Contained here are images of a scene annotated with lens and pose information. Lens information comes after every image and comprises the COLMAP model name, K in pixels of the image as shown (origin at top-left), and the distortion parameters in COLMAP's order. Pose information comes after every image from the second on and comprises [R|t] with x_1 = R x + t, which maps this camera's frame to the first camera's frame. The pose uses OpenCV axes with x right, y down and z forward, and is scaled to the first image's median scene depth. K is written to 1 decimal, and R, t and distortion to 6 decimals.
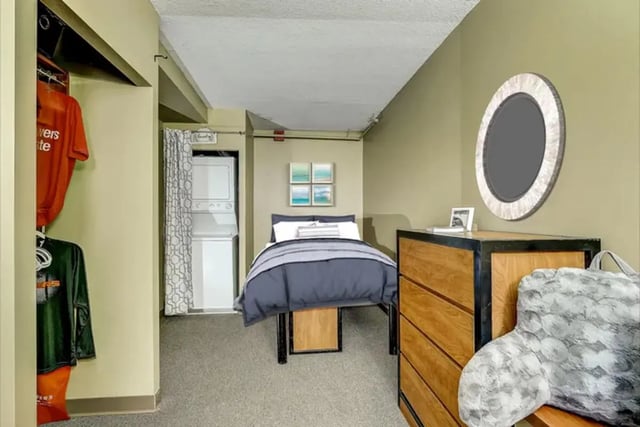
lens RADIAL K [[294.2, 0, 320.0], [0, 294.2, 213.5], [0, 0, 1]] dist [0.001282, 0.000147]
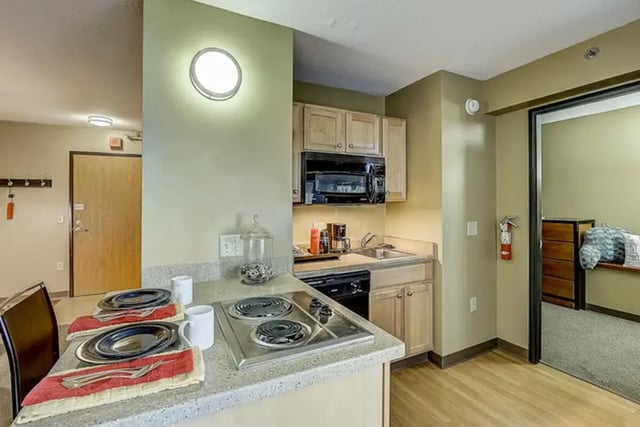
lens RADIAL K [[294.1, 0, 319.0], [0, 294.1, 201.2], [0, 0, 1]] dist [-0.001836, -0.000732]
pose [[0.935427, 0.003366, 0.353505, -3.862982], [-0.003526, 0.999994, -0.000193, -0.138344], [-0.353503, -0.001066, 0.935433, -1.284811]]
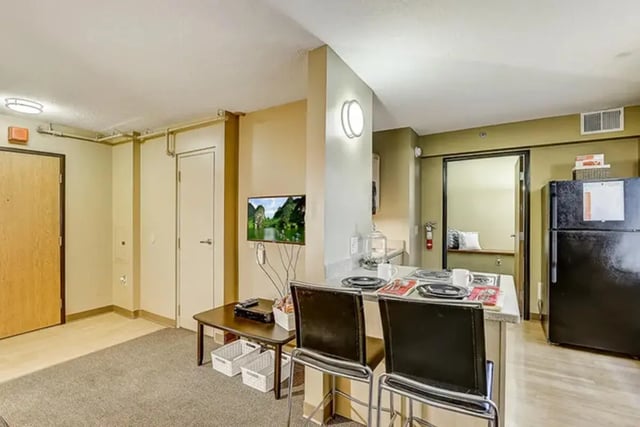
lens RADIAL K [[294.2, 0, 320.0], [0, 294.2, 213.5], [0, 0, 1]] dist [0.001282, 0.000147]
pose [[0.612485, -0.001190, 0.790481, -5.701965], [-0.002222, 0.999992, 0.003227, -0.144152], [-0.790479, -0.003733, 0.612478, -0.756066]]
